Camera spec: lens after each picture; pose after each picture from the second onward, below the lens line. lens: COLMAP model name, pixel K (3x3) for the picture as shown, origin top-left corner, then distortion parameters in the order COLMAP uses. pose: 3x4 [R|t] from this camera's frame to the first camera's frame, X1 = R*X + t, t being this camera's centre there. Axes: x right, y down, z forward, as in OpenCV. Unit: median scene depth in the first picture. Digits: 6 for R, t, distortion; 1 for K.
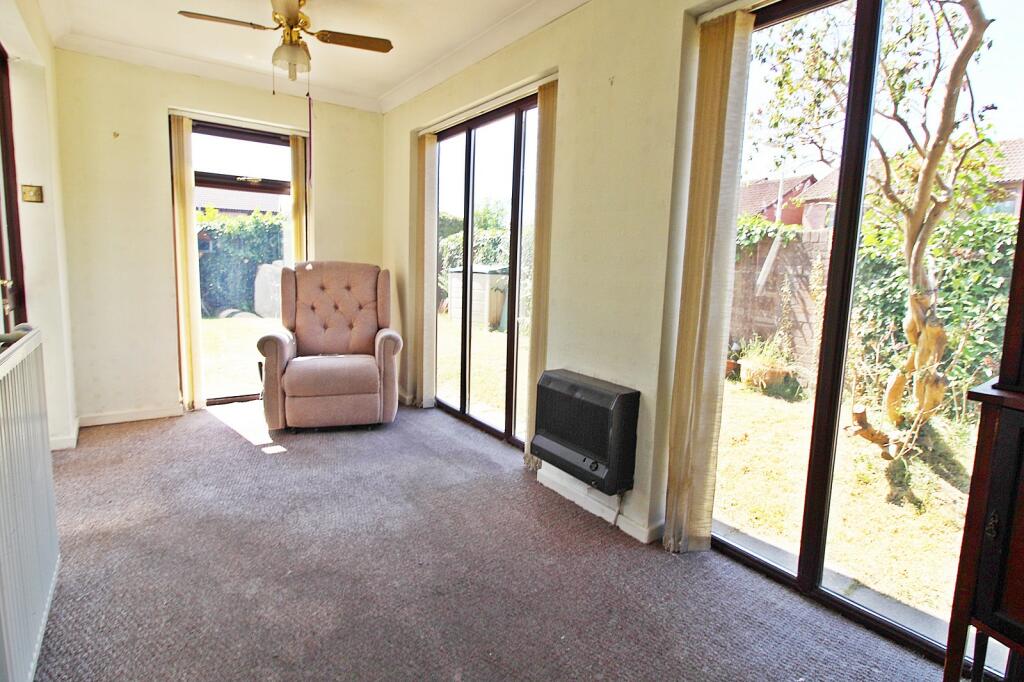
lens RADIAL K [[506.8, 0, 517.4], [0, 506.8, 322.9], [0, 0, 1]] dist [-0.002541, -0.000832]
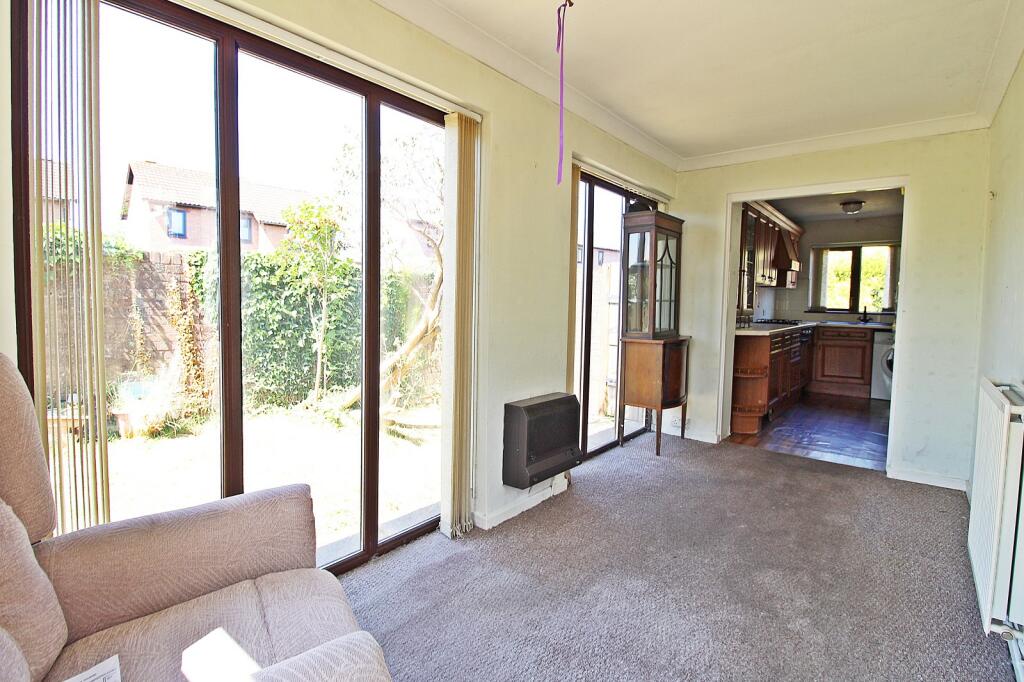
lens RADIAL K [[506.8, 0, 517.4], [0, 506.8, 322.9], [0, 0, 1]] dist [-0.002541, -0.000832]
pose [[-0.256344, -0.085014, 0.962840, -0.911703], [0.086892, 0.990065, 0.110551, -0.188283], [-0.962672, 0.112002, -0.246410, 1.196155]]
